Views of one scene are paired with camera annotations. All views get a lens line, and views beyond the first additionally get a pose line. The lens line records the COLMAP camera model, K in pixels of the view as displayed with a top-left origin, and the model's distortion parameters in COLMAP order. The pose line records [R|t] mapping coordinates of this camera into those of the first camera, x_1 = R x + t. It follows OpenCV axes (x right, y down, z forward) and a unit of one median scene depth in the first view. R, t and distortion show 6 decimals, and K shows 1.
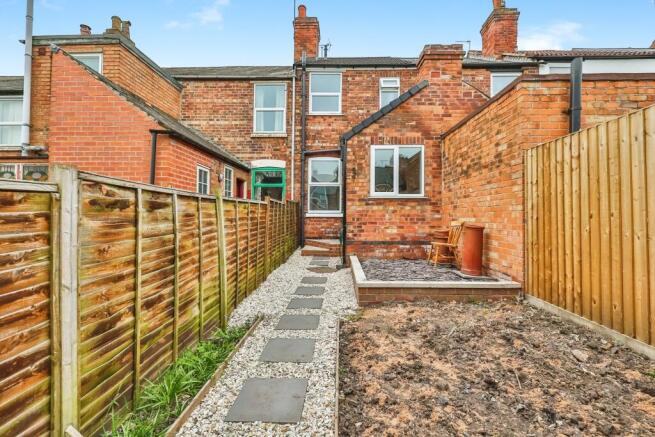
lens RADIAL K [[269.4, 0, 331.0], [0, 269.4, 218.4], [0, 0, 1]] dist [0.003494, 0.000684]
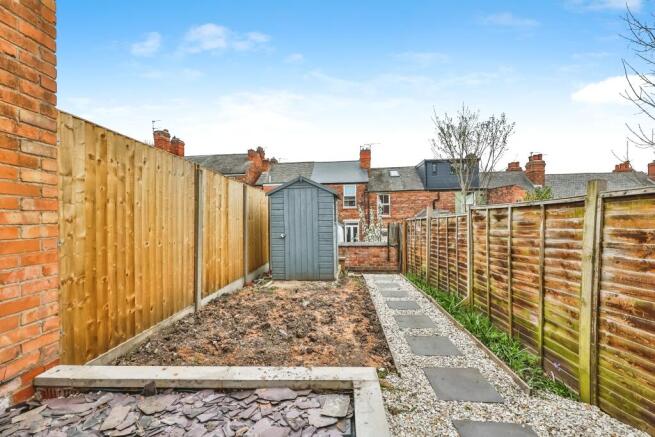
lens RADIAL K [[269.4, 0, 322.6], [0, 269.4, 218.4], [0, 0, 1]] dist [0.003494, 0.000684]
pose [[-0.999223, 0.012194, 0.037466, 0.272056], [0.012315, 0.999920, 0.002987, -0.052238], [-0.037427, 0.003446, -0.999293, 2.333347]]
